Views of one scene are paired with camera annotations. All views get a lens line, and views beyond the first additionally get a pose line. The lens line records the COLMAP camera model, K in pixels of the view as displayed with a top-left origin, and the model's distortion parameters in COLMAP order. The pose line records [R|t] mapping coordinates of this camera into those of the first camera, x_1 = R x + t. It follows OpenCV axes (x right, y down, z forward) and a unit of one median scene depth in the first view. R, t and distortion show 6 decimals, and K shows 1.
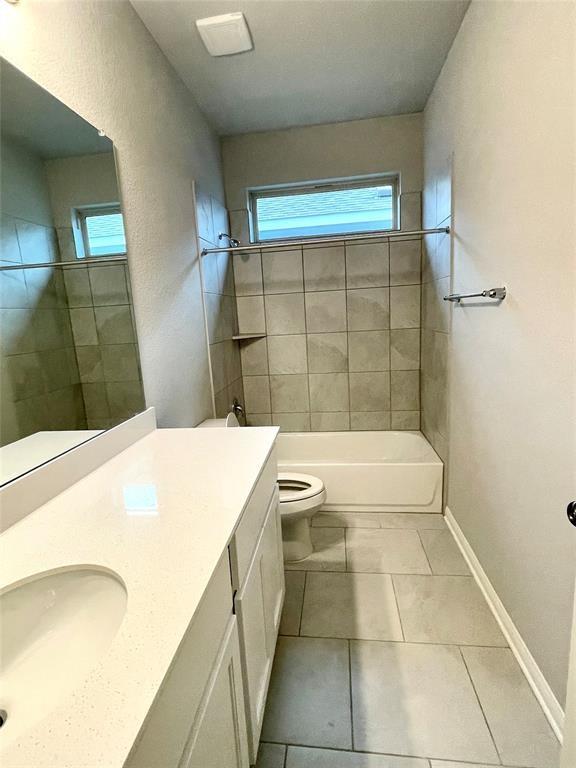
lens RADIAL K [[398.8, 0, 285.5], [0, 398.8, 384.7], [0, 0, 1]] dist [-0.000758, 0.000631]
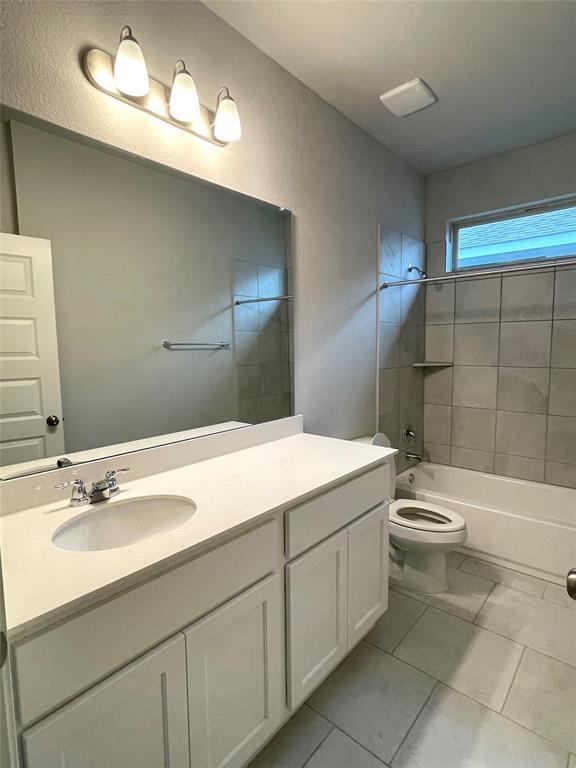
lens RADIAL K [[398.8, 0, 287.3], [0, 398.8, 384.5], [0, 0, 1]] dist [-0.000758, 0.000631]
pose [[0.832778, 0.100989, -0.544318, 0.174050], [-0.132751, 0.990963, -0.019246, -0.004006], [0.537456, 0.088286, 0.838658, -0.040575]]
